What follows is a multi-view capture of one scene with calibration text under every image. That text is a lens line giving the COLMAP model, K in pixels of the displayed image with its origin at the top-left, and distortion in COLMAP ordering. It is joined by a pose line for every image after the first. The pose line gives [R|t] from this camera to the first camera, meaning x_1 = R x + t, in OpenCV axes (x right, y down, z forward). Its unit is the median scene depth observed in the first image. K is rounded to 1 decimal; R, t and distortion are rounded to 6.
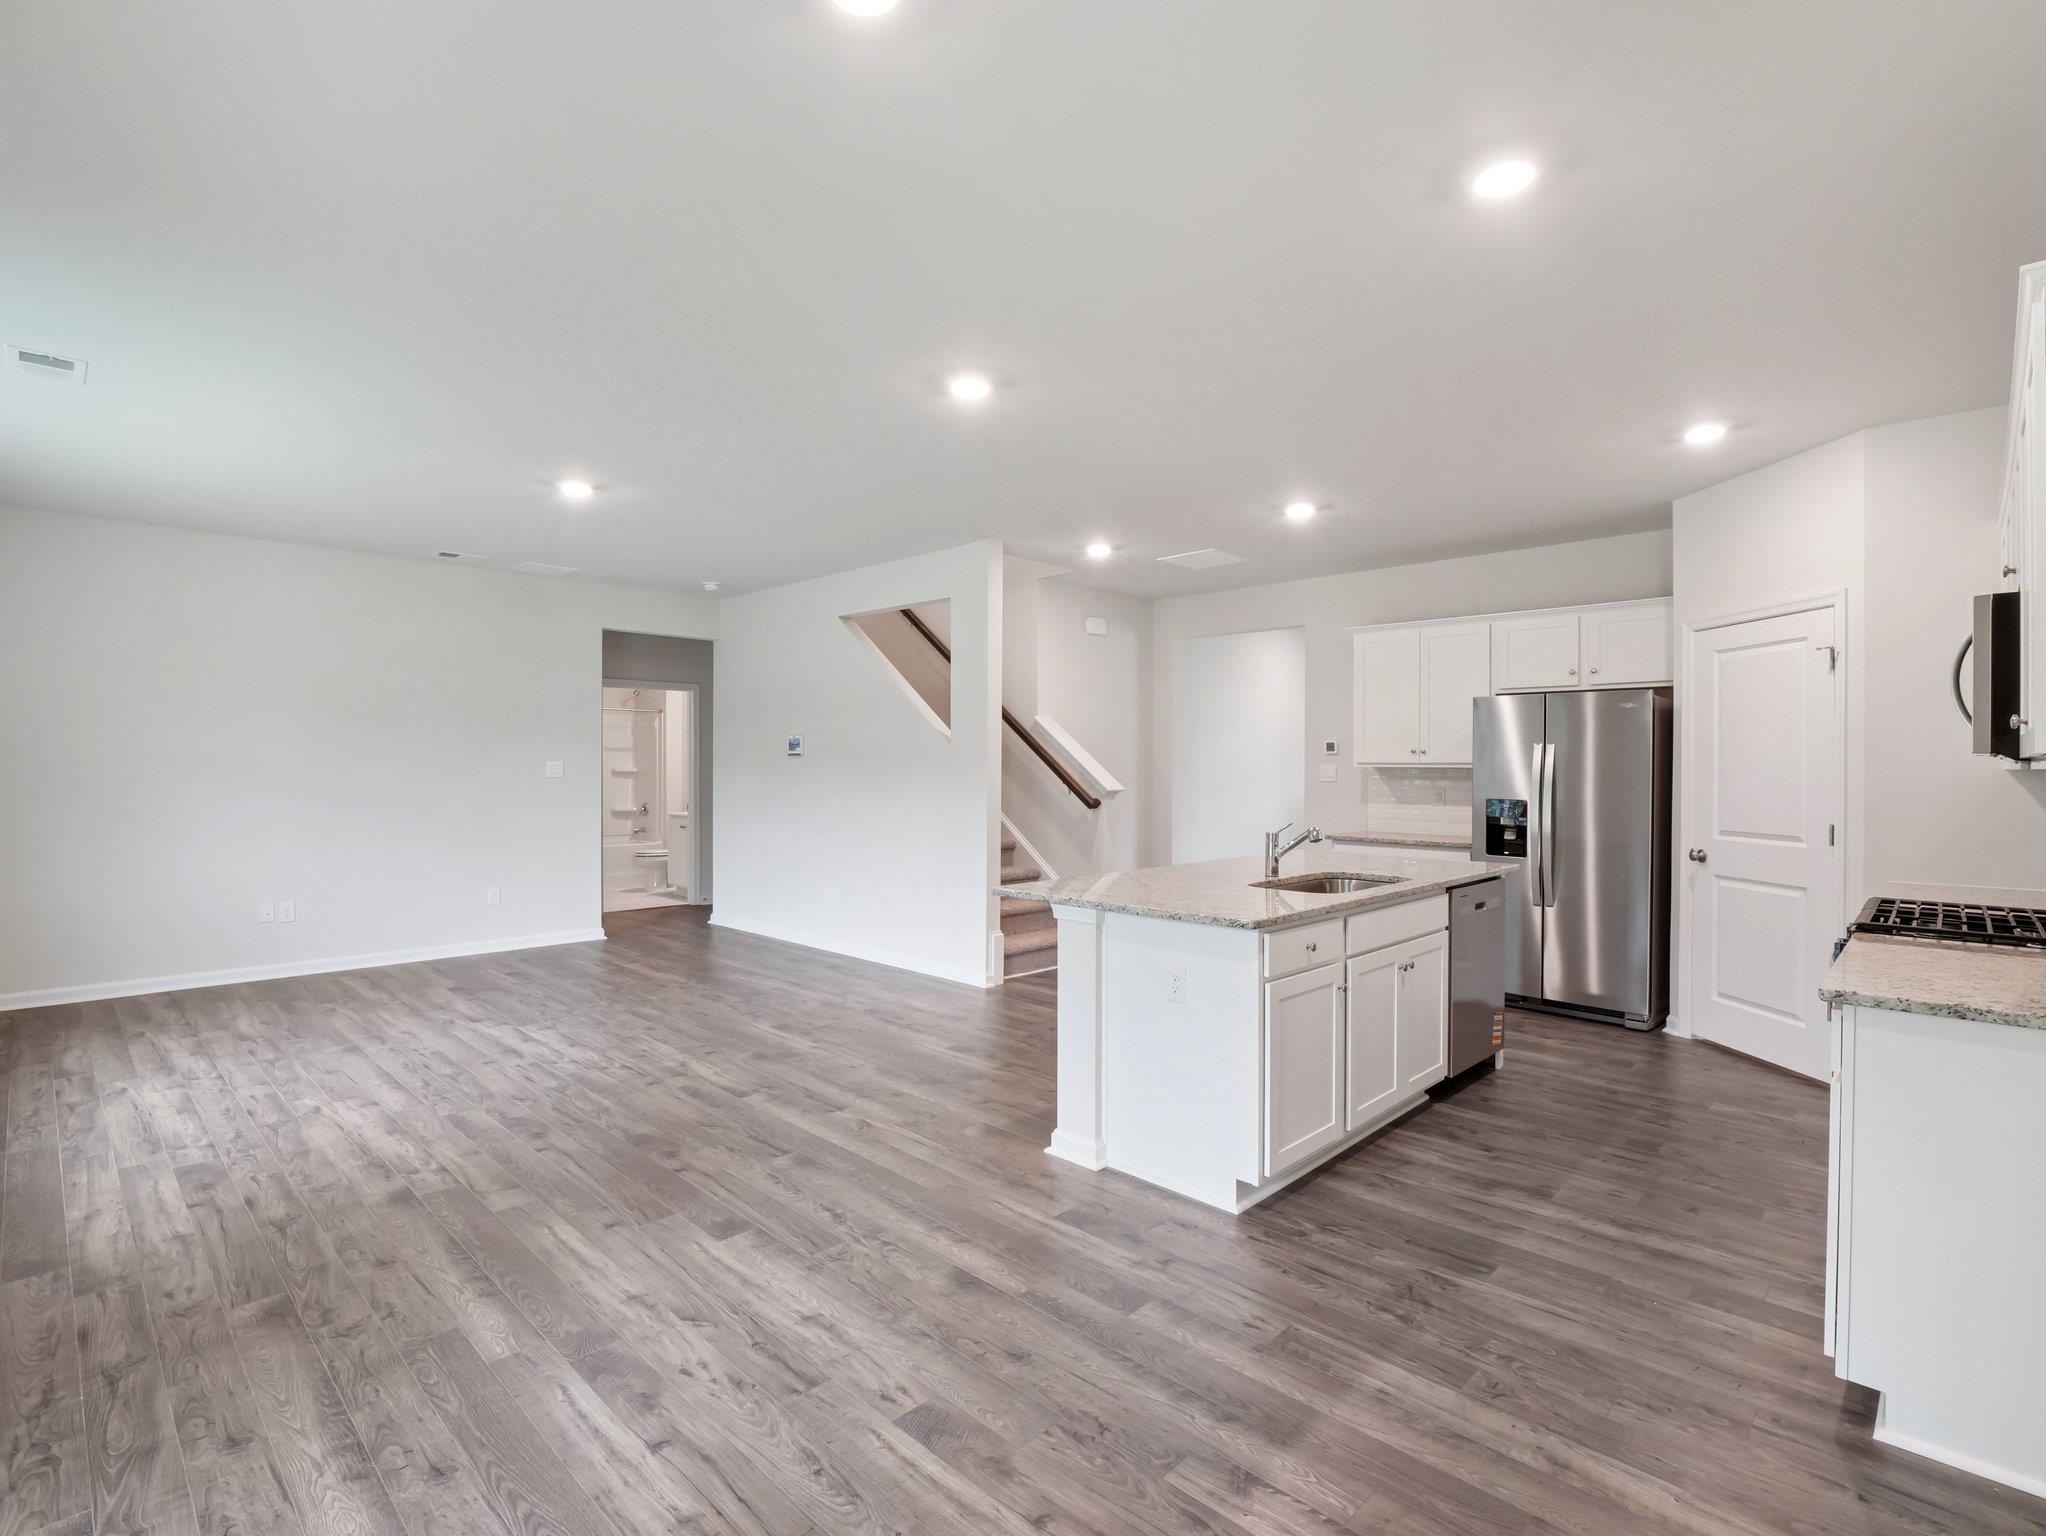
lens RADIAL K [[994.5, 0, 1016.3], [0, 994.5, 759.9], [0, 0, 1]] dist [-0.013742, -0.000295]
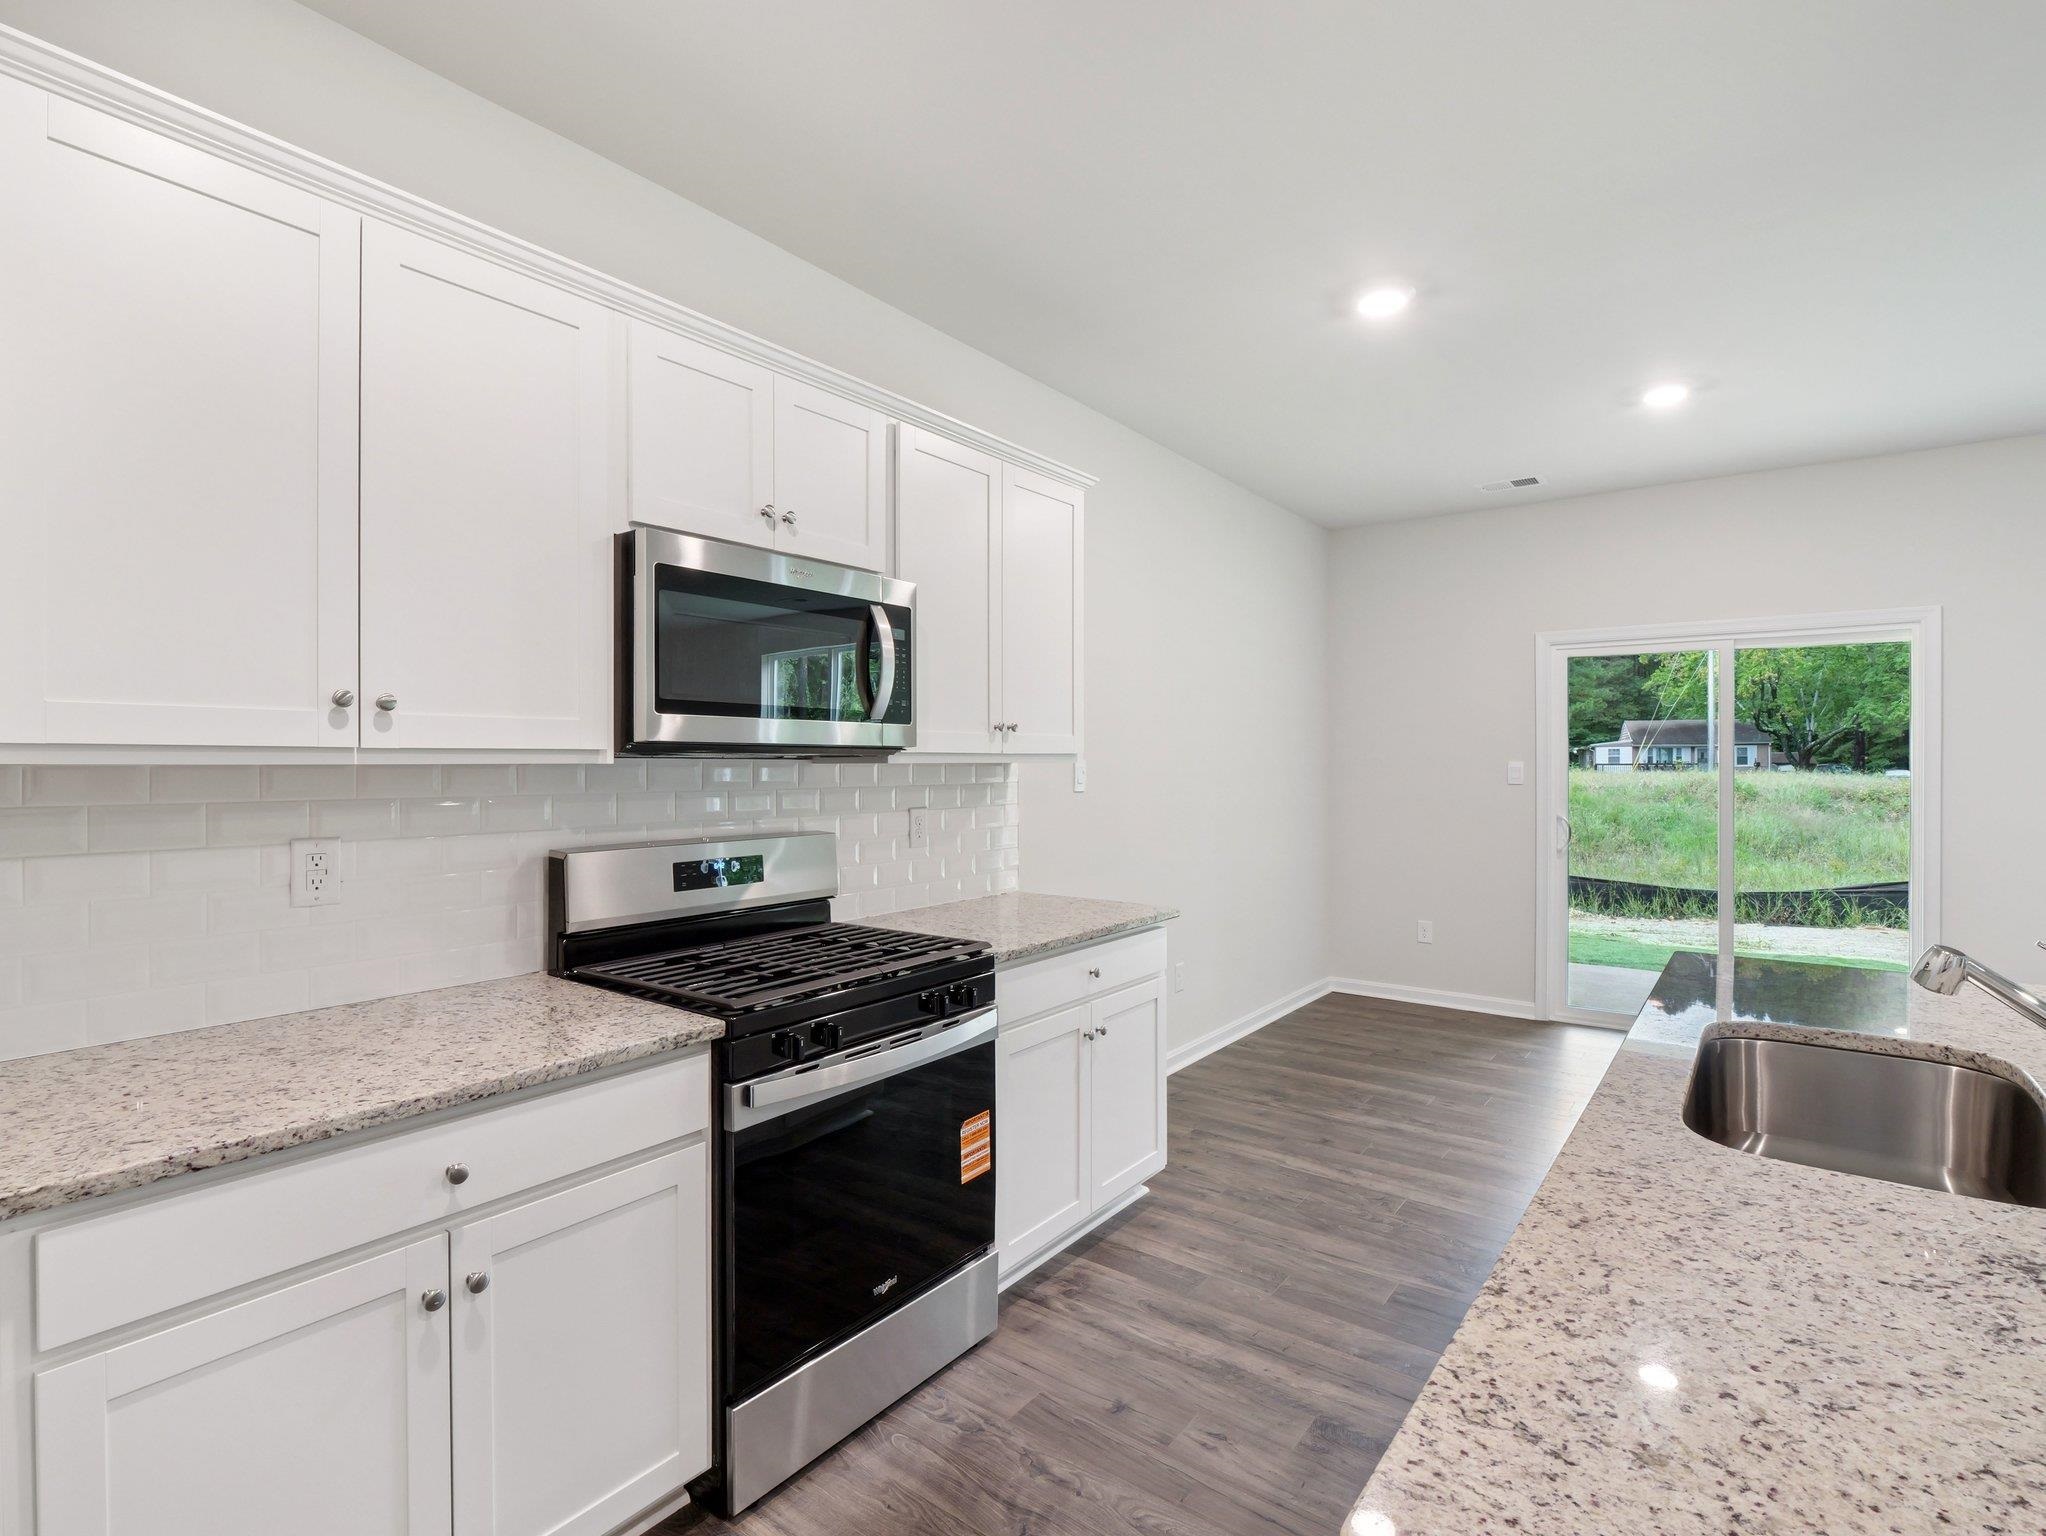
lens RADIAL K [[970.4, 0, 1026.4], [0, 970.4, 762.5], [0, 0, 1]] dist [-0.021914, -0.000102]
pose [[-0.993094, -0.000192, -0.117319, 0.592988], [0.001014, 0.999947, -0.010217, 0.010971], [0.117315, -0.010265, -0.993042, 1.188595]]
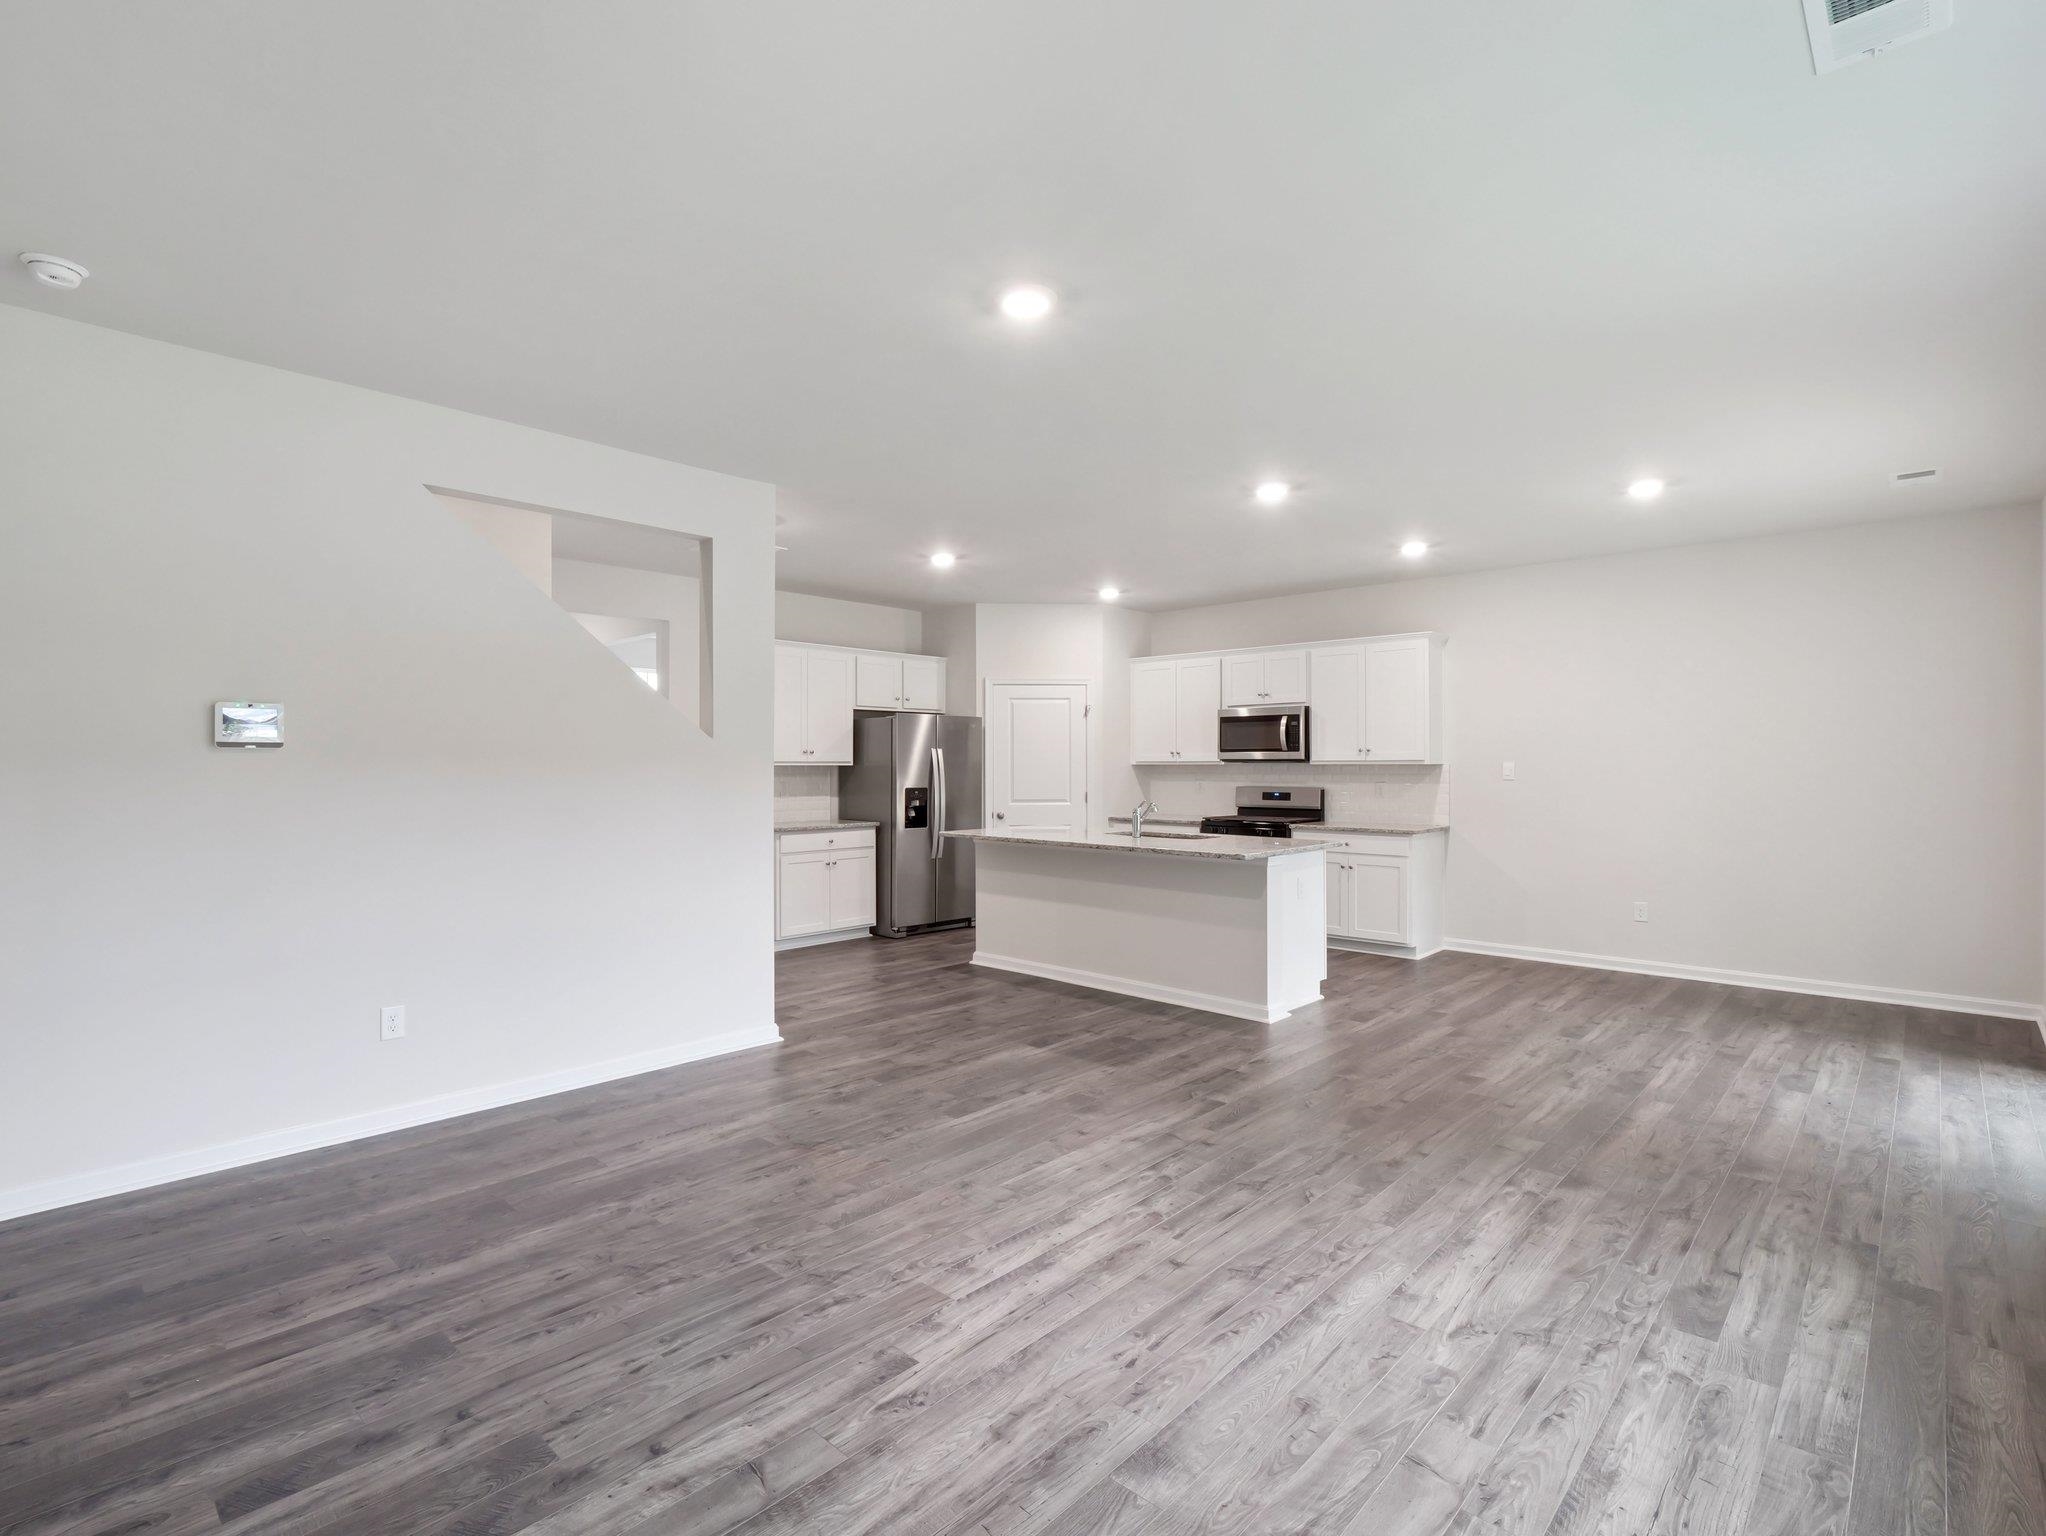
lens RADIAL K [[970.4, 0, 1026.4], [0, 970.4, 762.5], [0, 0, 1]] dist [-0.021914, -0.000102]
pose [[-0.021916, -0.002795, 0.999756, -1.161482], [-0.005188, 0.999983, 0.002682, -0.000363], [-0.999746, -0.005128, -0.021930, 1.147989]]
